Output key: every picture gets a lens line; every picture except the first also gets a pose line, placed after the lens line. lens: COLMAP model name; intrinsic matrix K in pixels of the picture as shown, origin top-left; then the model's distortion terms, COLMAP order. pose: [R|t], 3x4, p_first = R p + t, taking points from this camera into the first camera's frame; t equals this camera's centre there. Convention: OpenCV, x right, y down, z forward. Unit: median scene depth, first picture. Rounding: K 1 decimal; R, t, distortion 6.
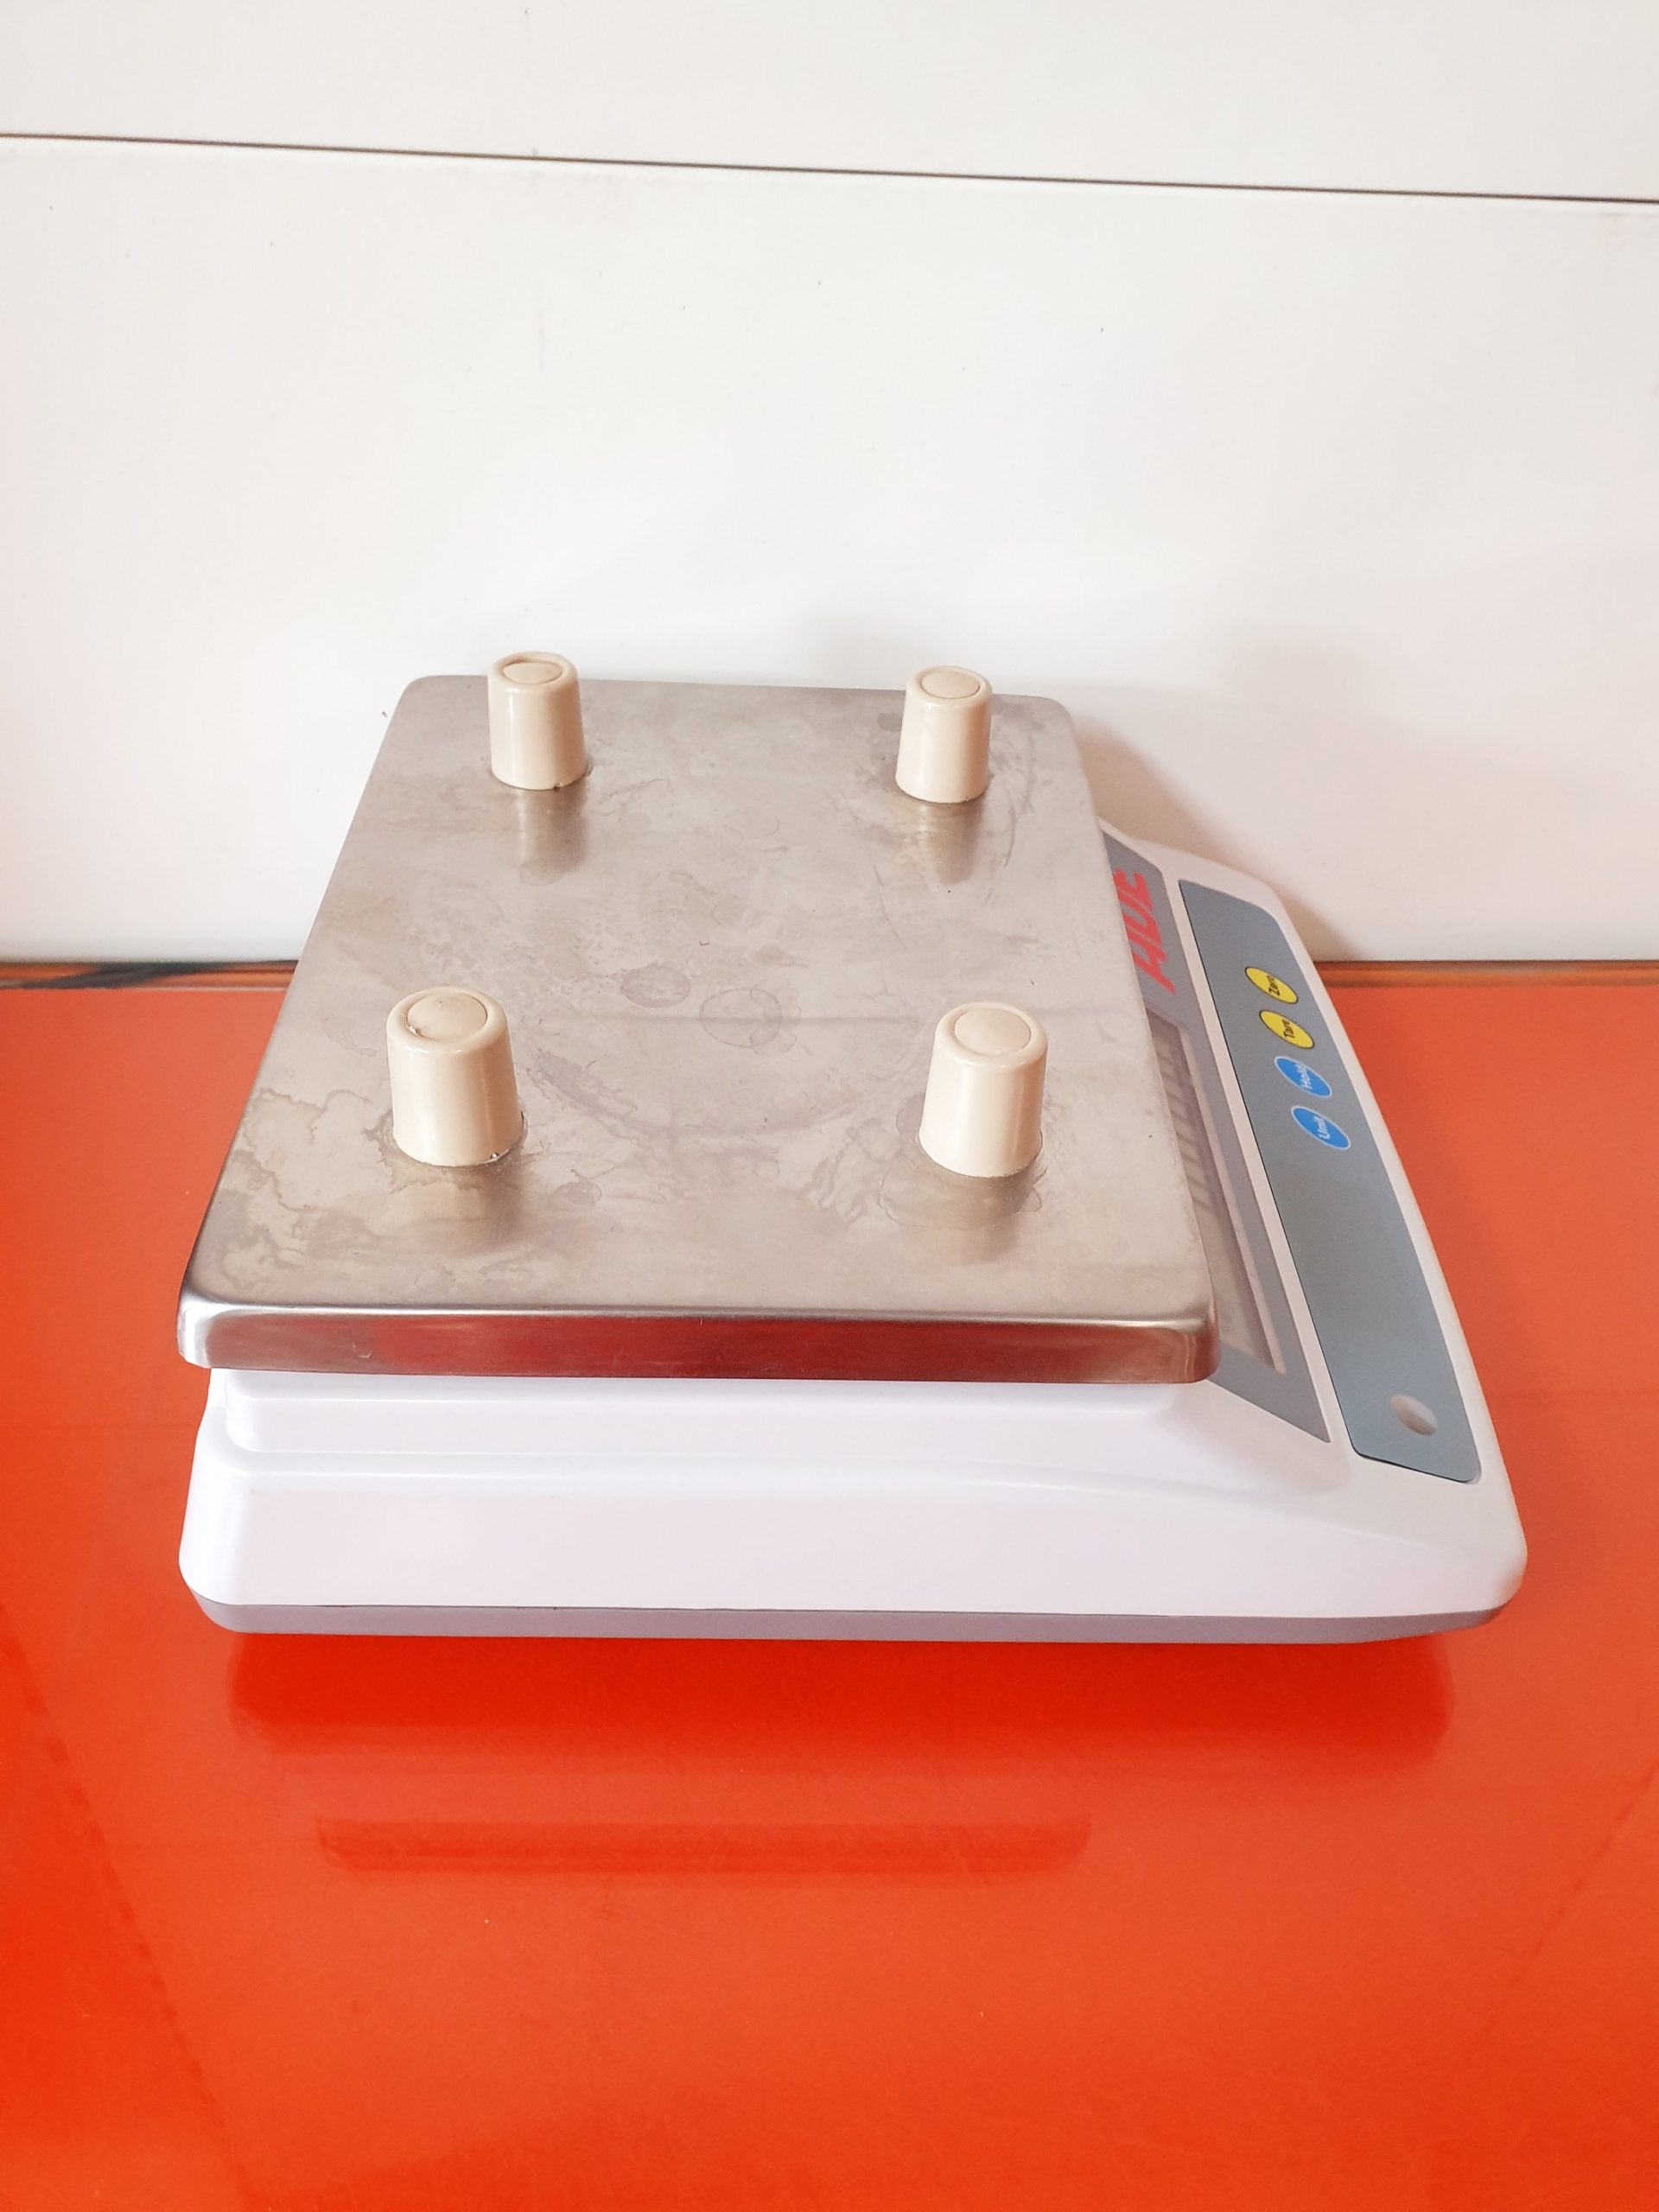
lens RADIAL K [[1875.2, 0, 830.7], [0, 1875.2, 1098.3], [0, 0, 1]] dist [-0.074189, -0.031616]
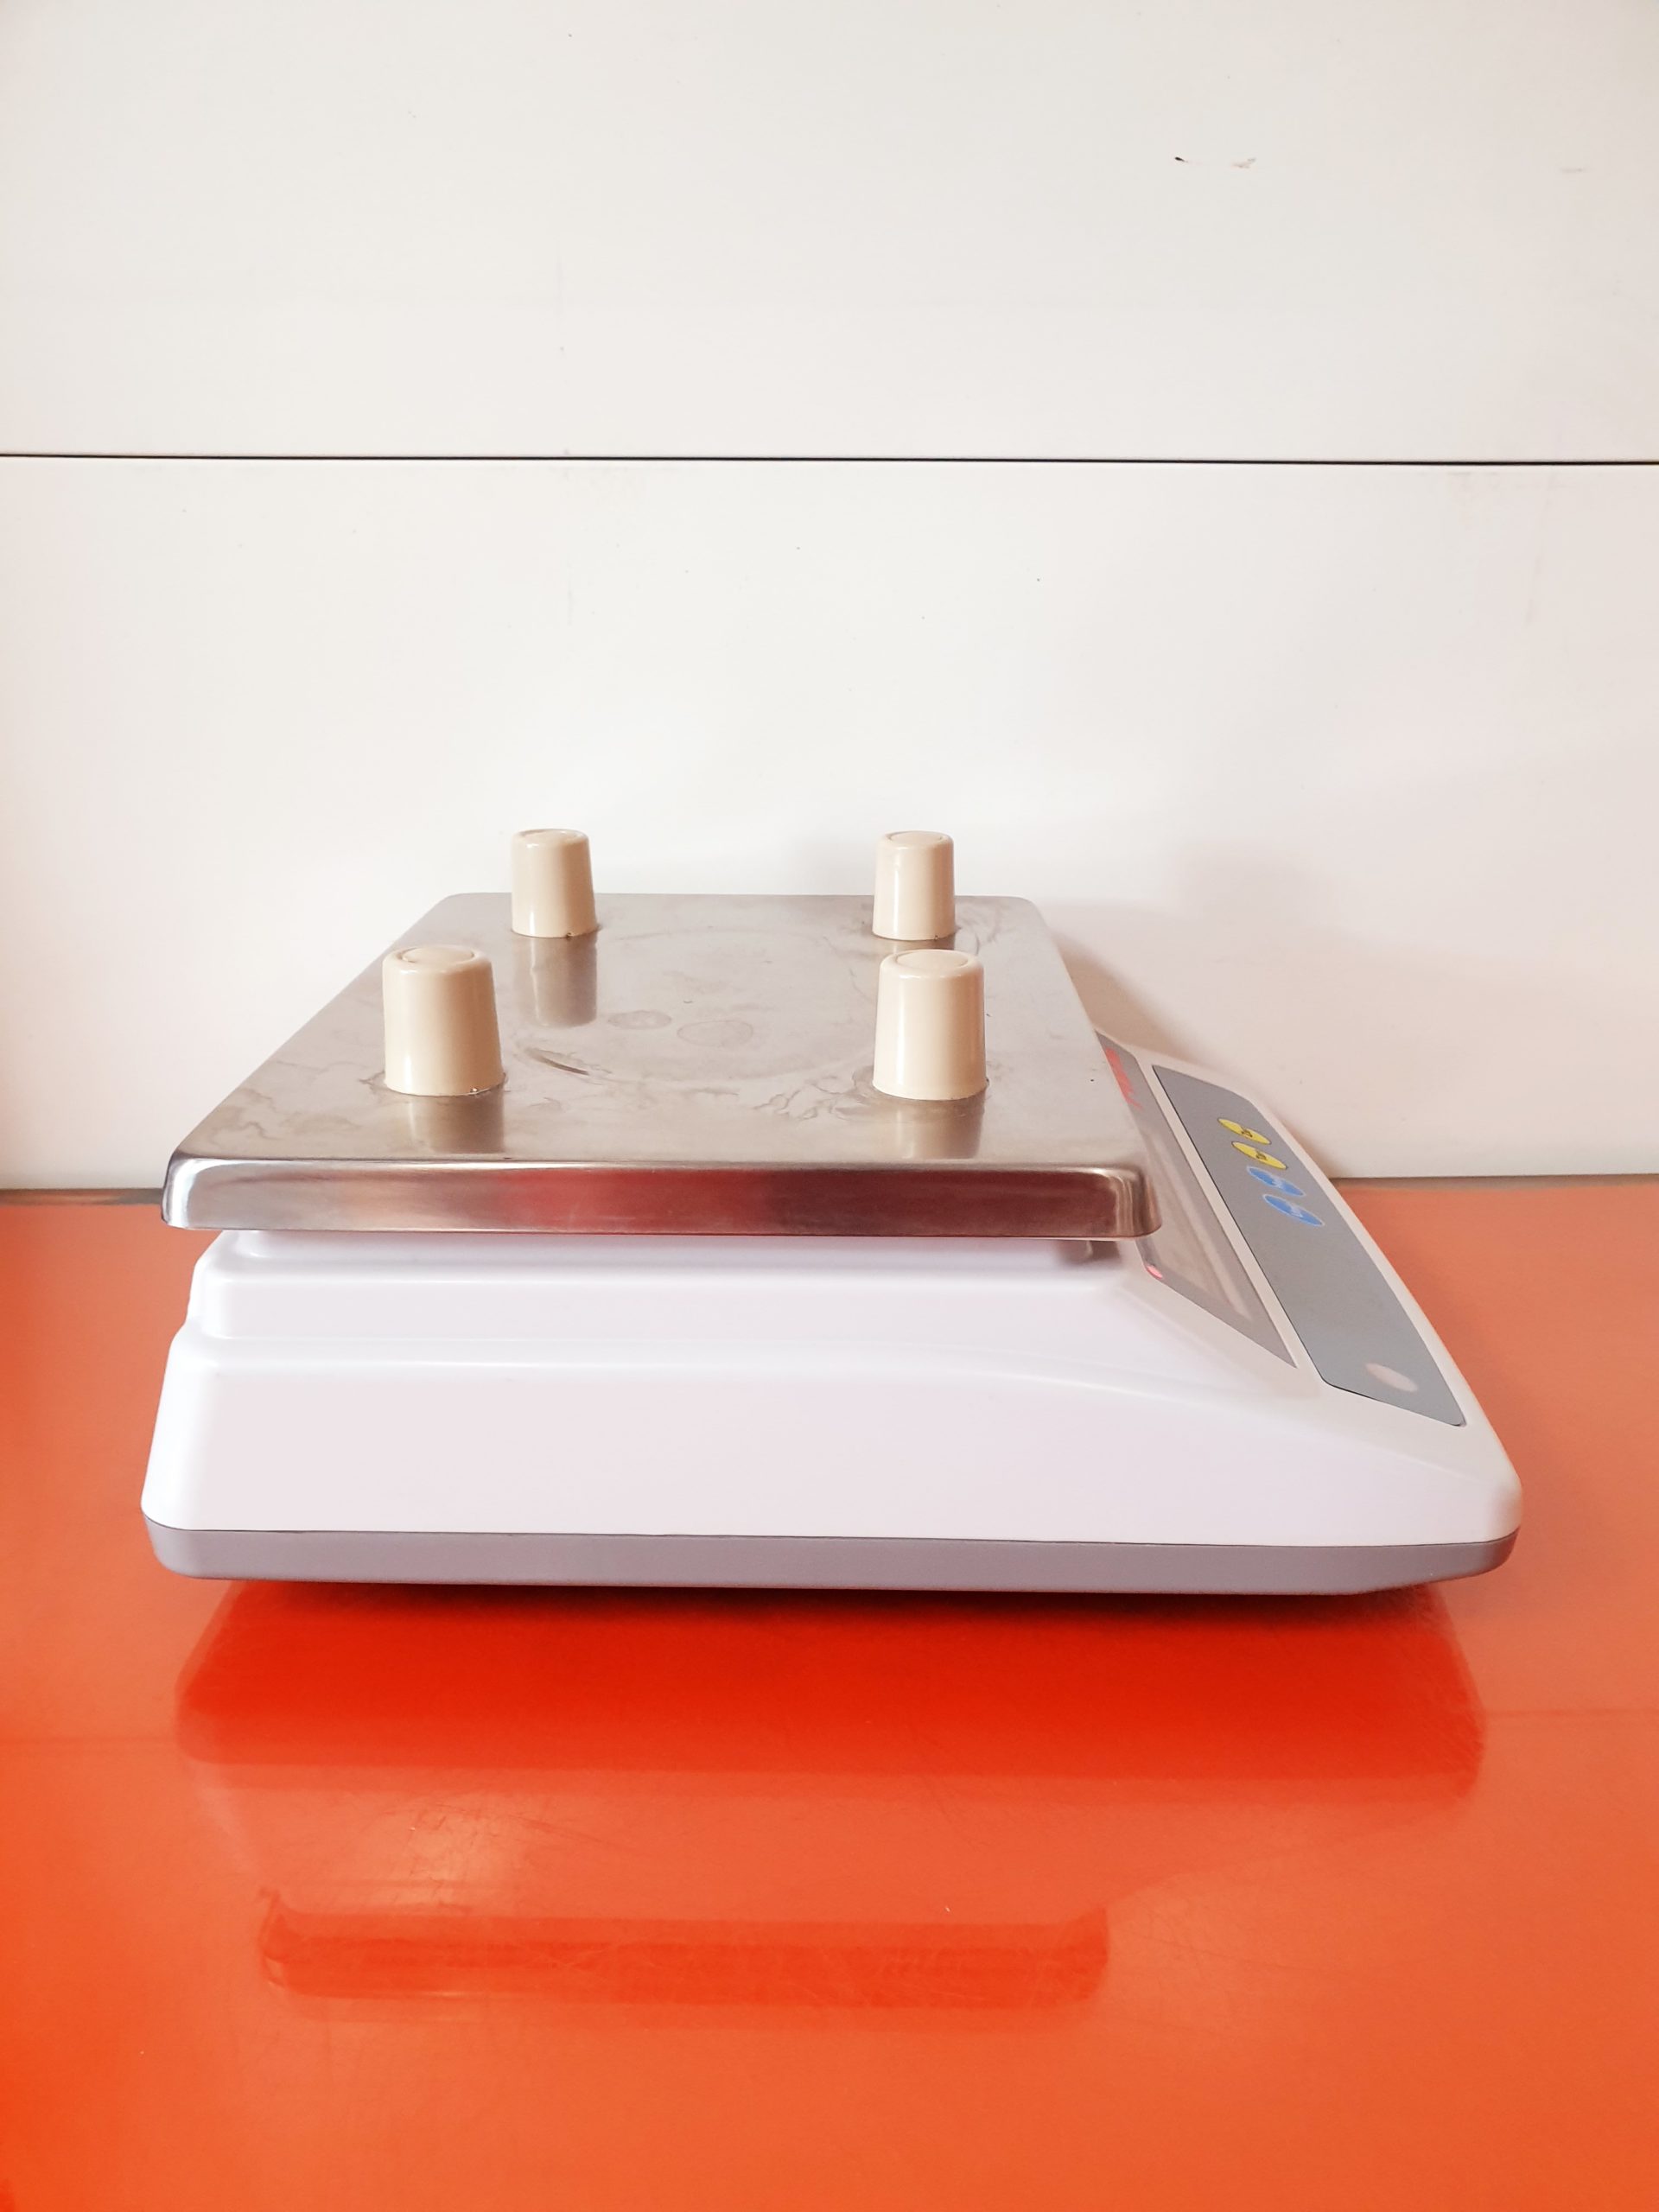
lens RADIAL K [[1875.2, 0, 823.9], [0, 1875.2, 1114.2], [0, 0, 1]] dist [-0.074189, -0.031616]
pose [[0.998386, -0.028797, -0.048940, 0.068804], [0.008616, 0.928713, -0.370700, 0.418503], [0.056127, 0.369680, 0.927462, 0.015999]]
